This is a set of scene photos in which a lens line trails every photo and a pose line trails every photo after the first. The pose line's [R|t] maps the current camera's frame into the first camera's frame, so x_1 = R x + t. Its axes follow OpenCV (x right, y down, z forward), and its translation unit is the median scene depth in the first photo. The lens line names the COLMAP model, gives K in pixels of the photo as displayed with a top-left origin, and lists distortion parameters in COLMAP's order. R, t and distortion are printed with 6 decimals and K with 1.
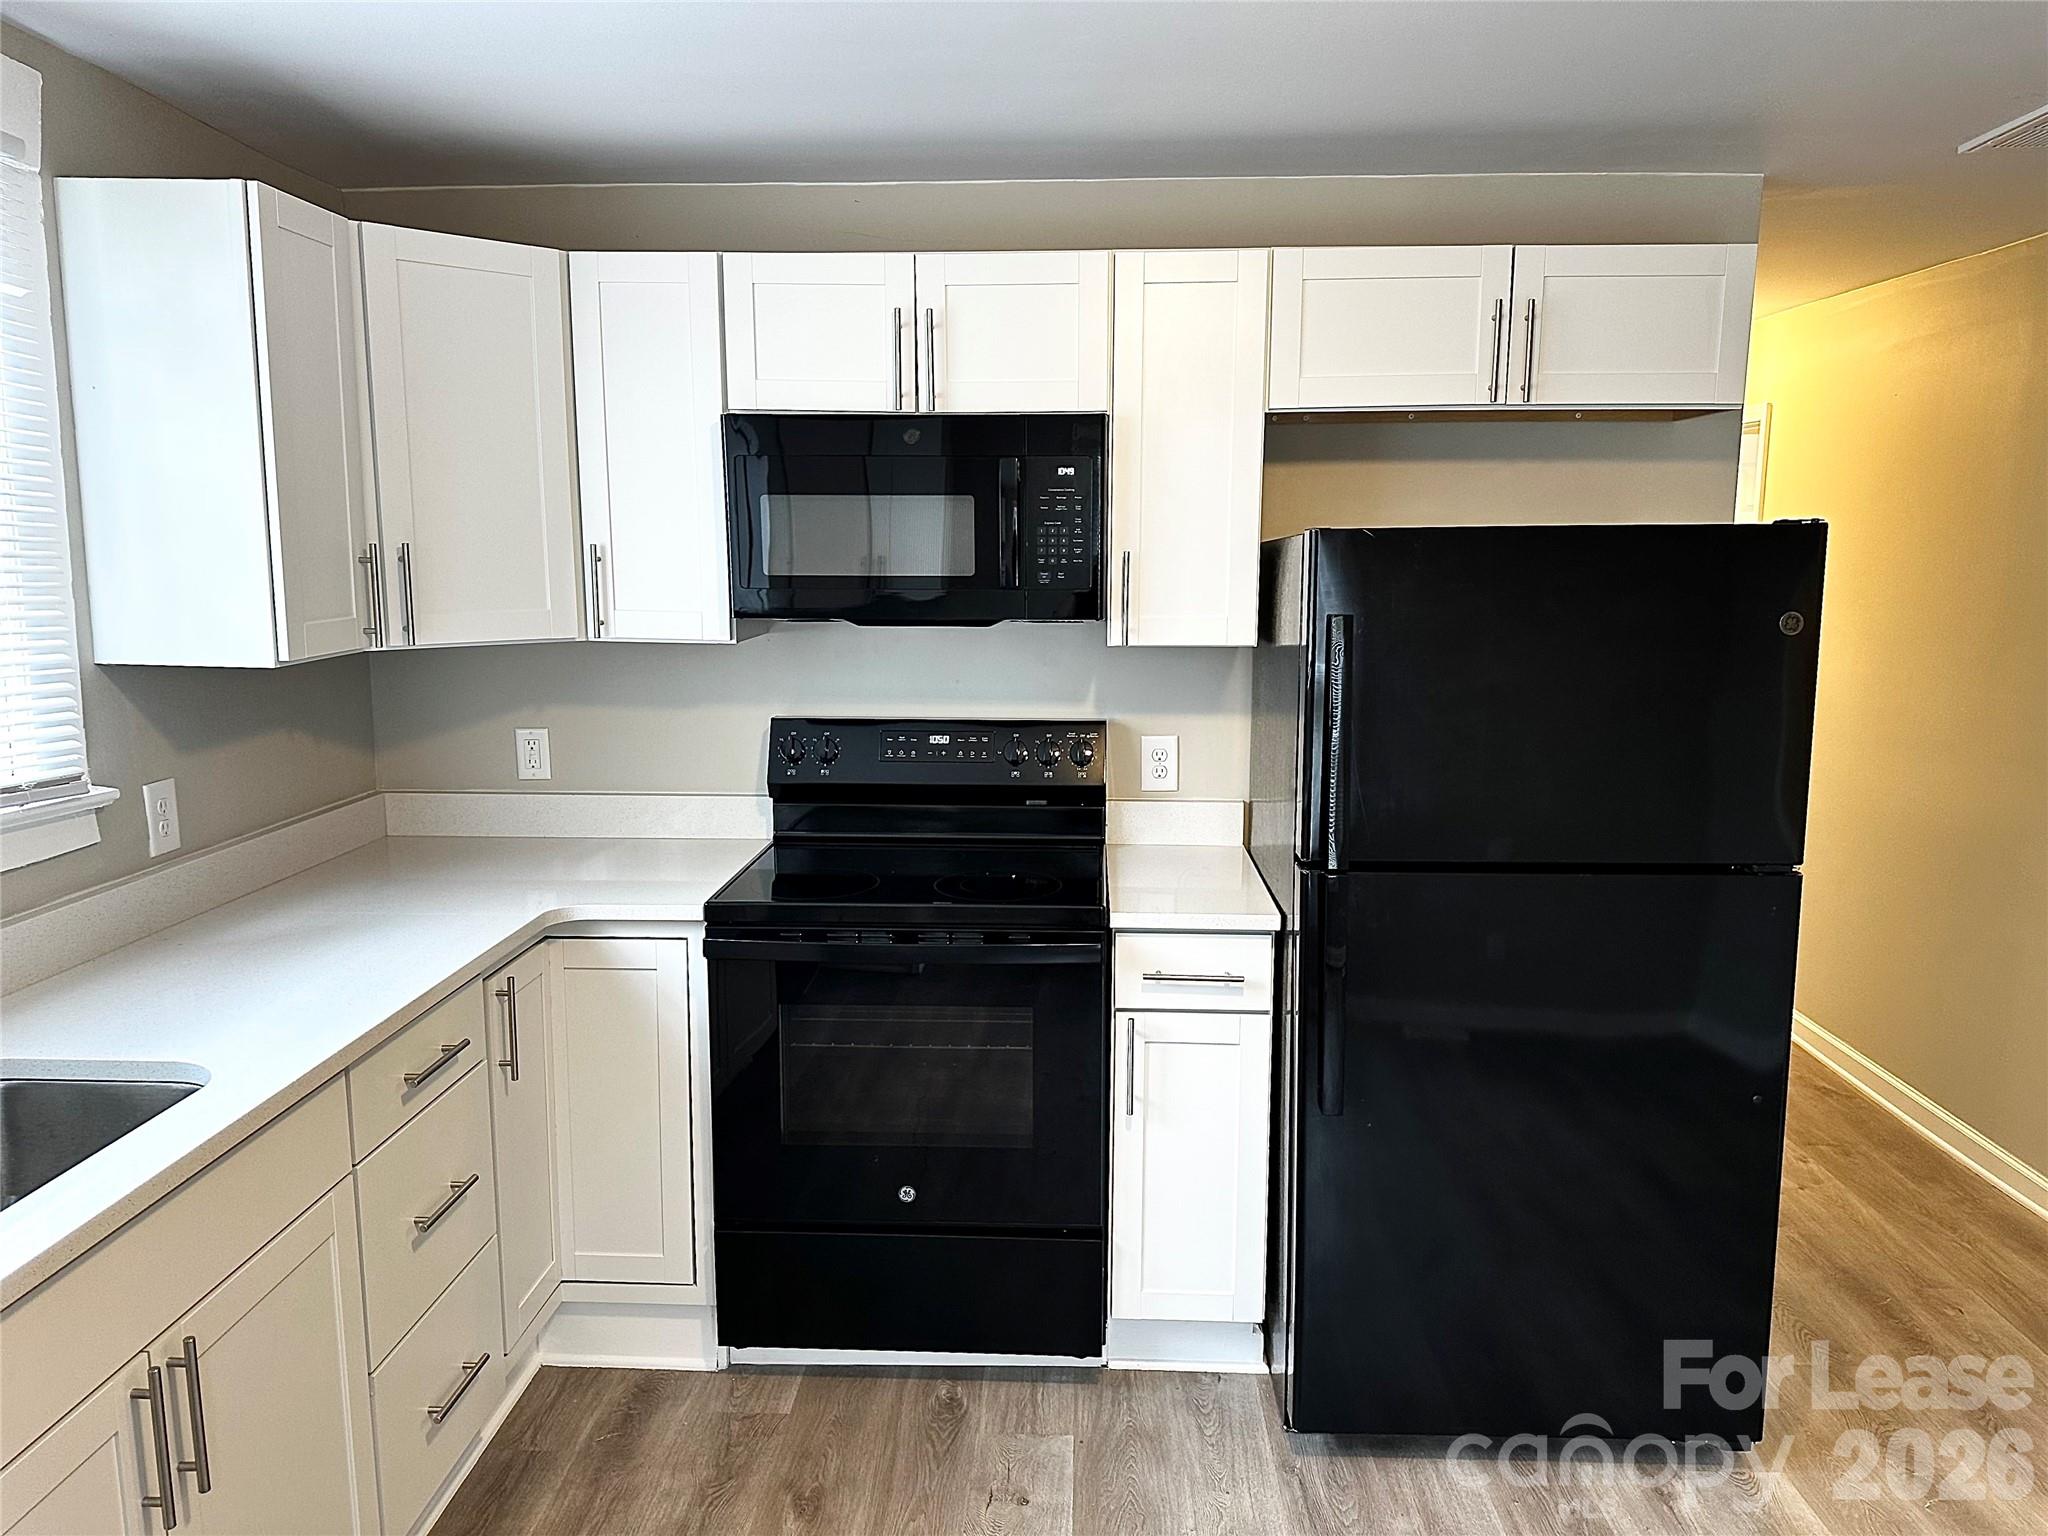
lens RADIAL K [[1463.1, 0, 1024.6], [0, 1463.1, 755.6], [0, 0, 1]] dist [0.040961, -0.016994]
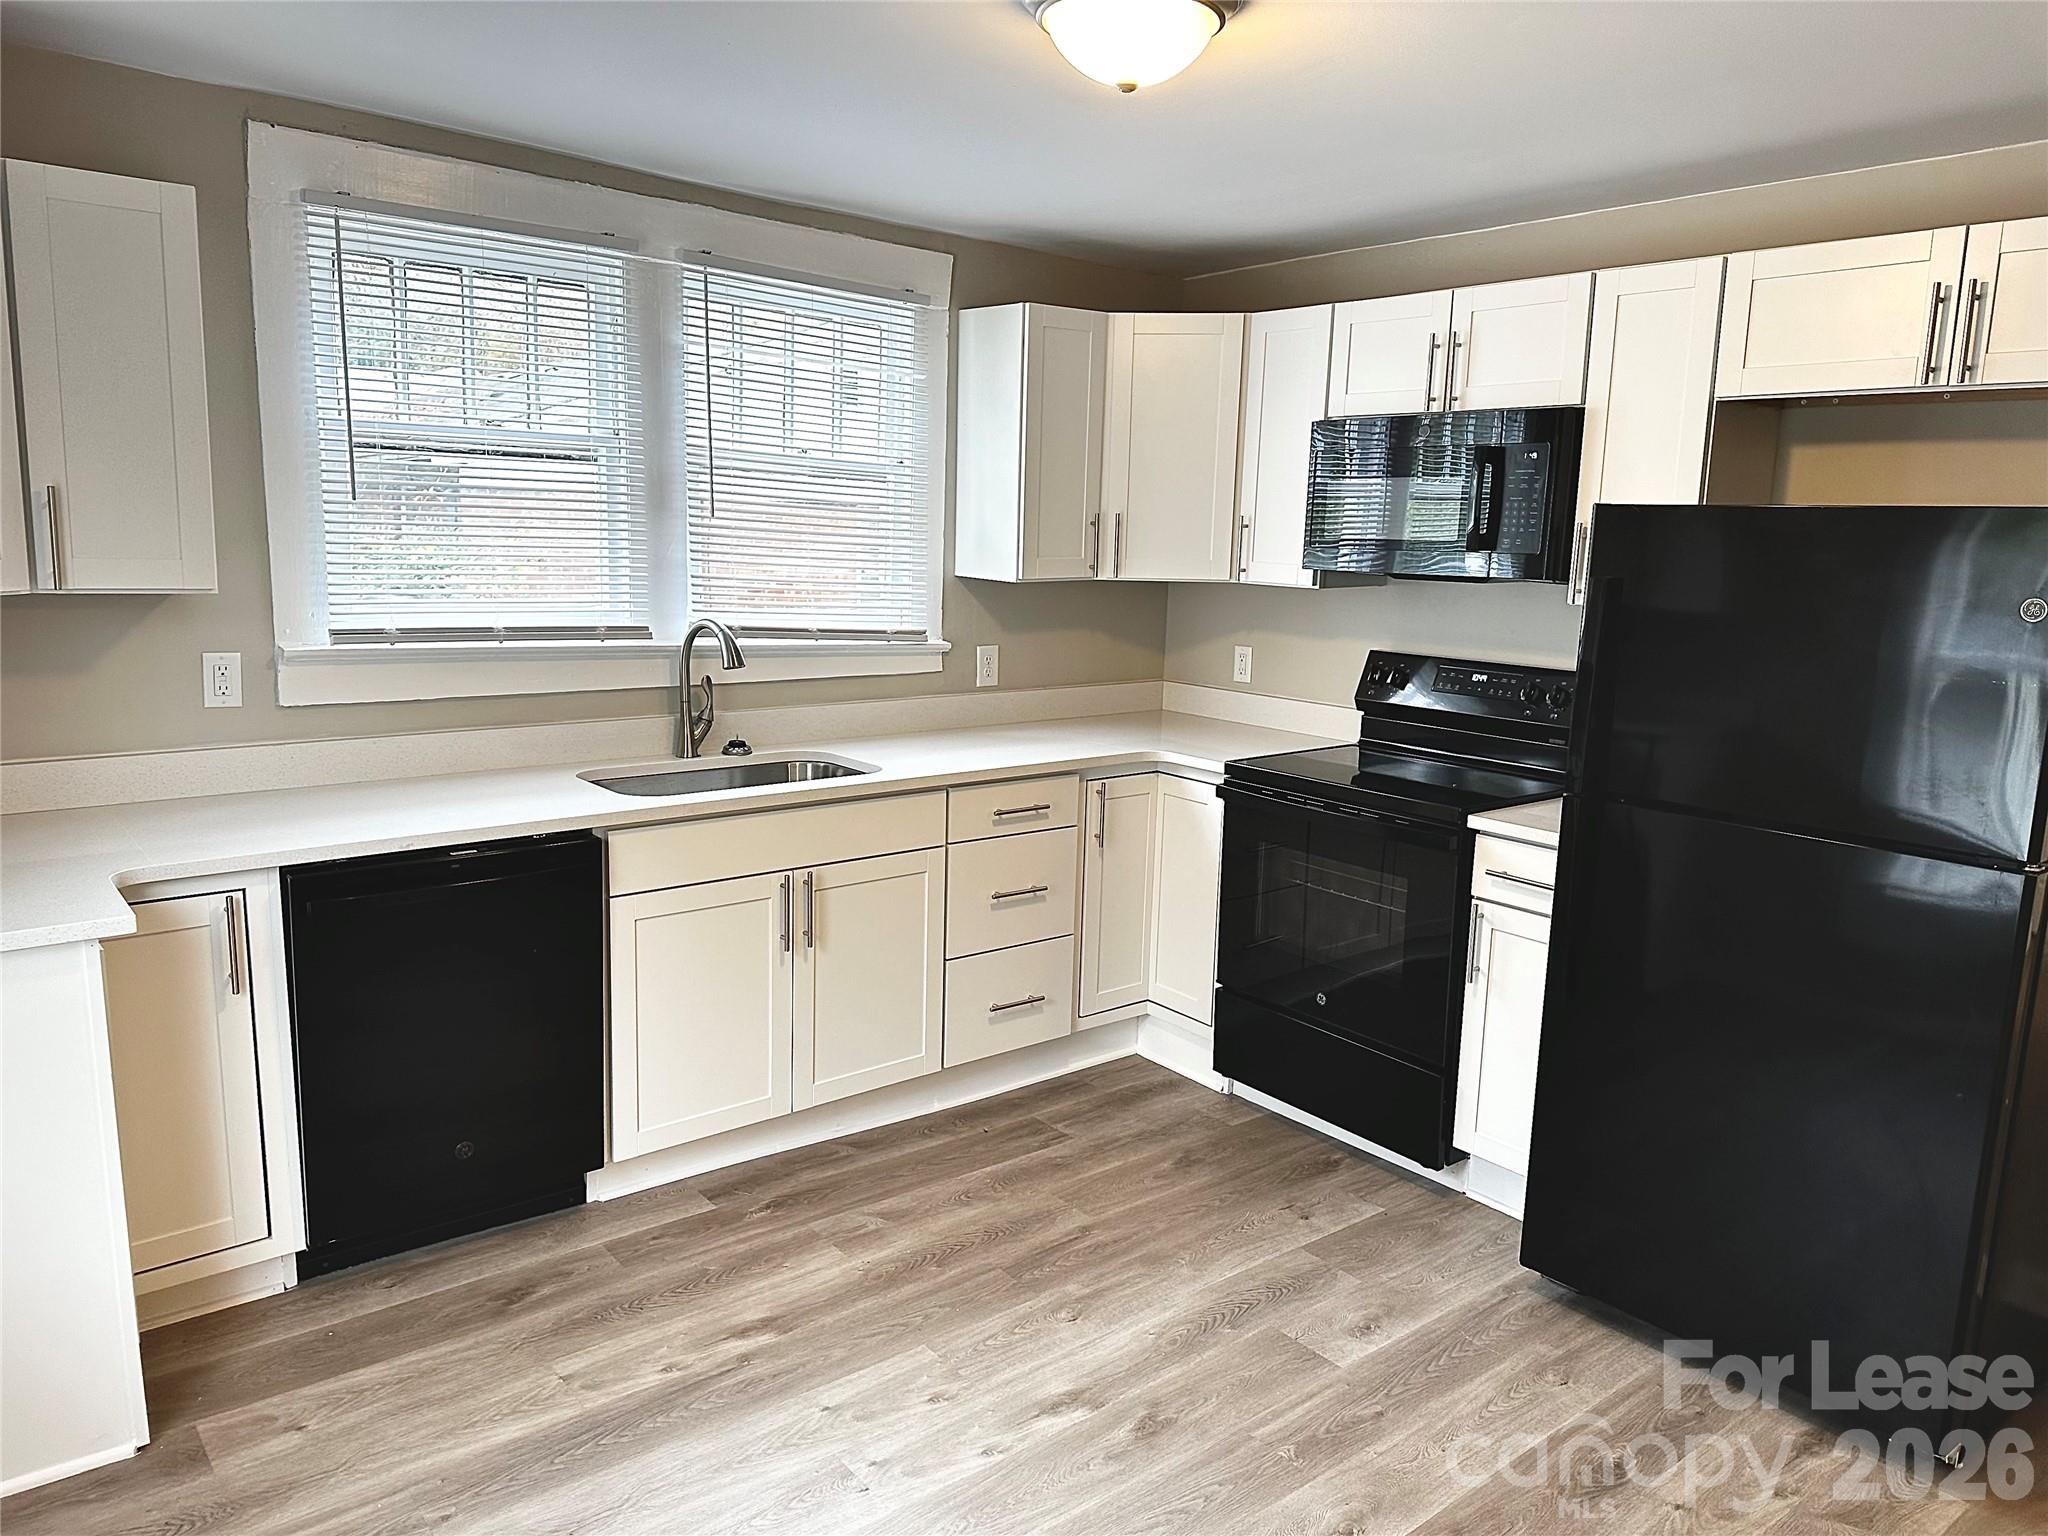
lens RADIAL K [[1463.1, 0, 1026.1], [0, 1463.1, 775.2], [0, 0, 1]] dist [0.040961, -0.016994]
pose [[0.649272, 0.149575, -0.745703, 0.727468], [-0.134164, 0.987620, 0.081285, 0.021313], [0.748630, 0.047270, 0.661301, -0.107606]]
